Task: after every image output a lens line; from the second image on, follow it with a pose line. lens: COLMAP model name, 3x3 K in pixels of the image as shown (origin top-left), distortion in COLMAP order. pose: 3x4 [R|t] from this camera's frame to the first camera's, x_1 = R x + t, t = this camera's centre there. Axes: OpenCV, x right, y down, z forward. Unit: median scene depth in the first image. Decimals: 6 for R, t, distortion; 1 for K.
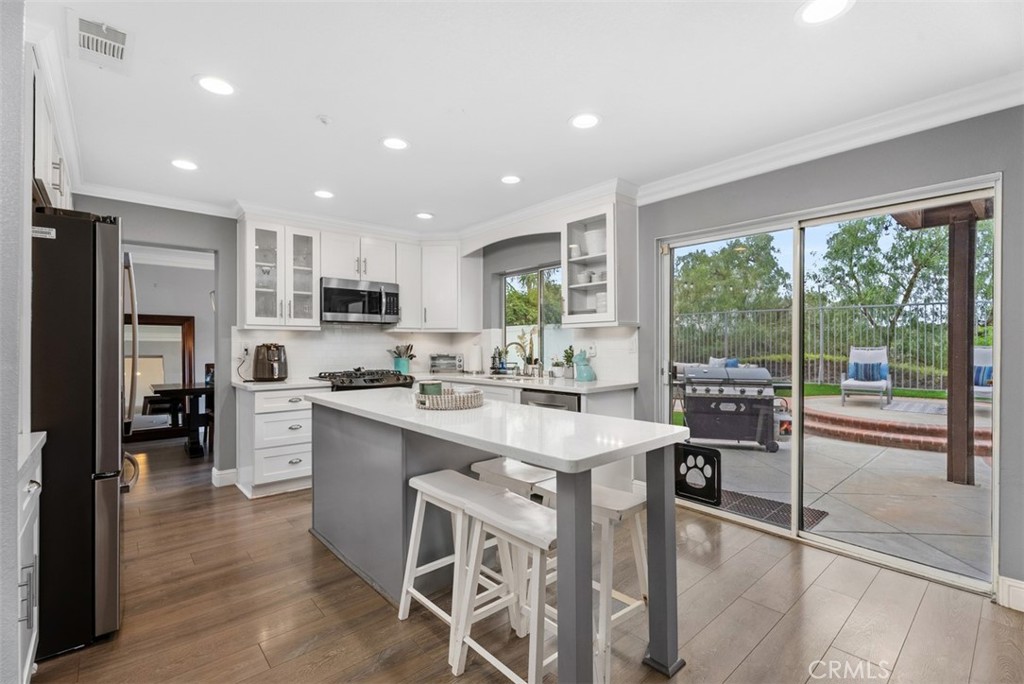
lens RADIAL K [[461.9, 0, 505.6], [0, 461.9, 344.4], [0, 0, 1]] dist [-0.000216, -0.000750]
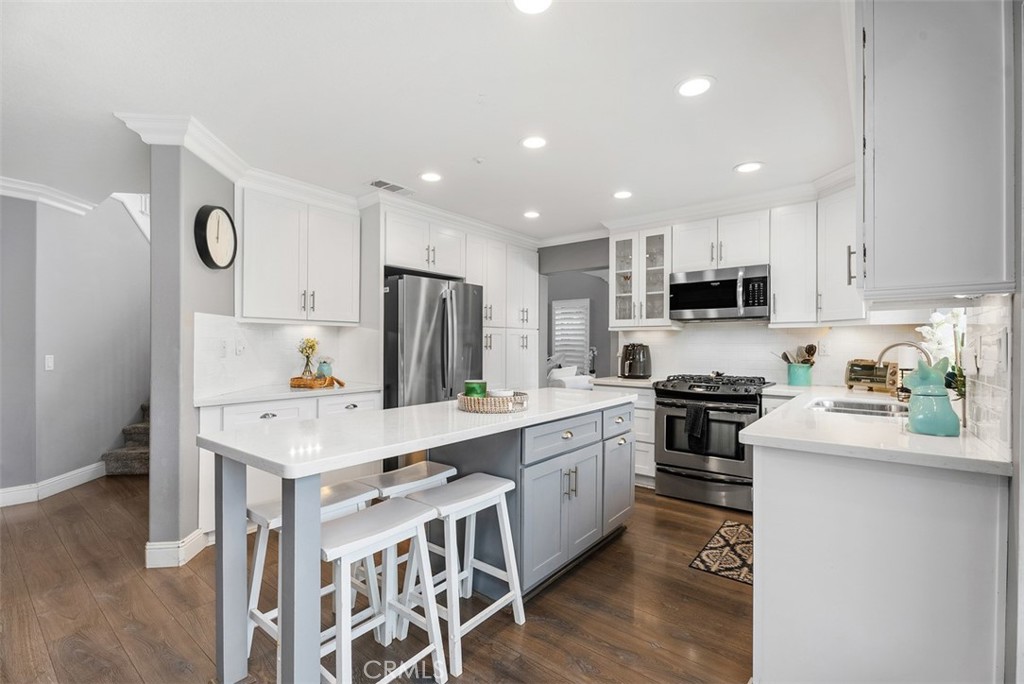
lens RADIAL K [[461.9, 0, 505.2], [0, 461.9, 341.6], [0, 0, 1]] dist [-0.000216, -0.000750]
pose [[0.170265, -0.002852, -0.985394, 0.479192], [-0.001535, 0.999994, -0.003159, -0.002832], [0.985397, 0.002051, 0.170260, 0.504159]]
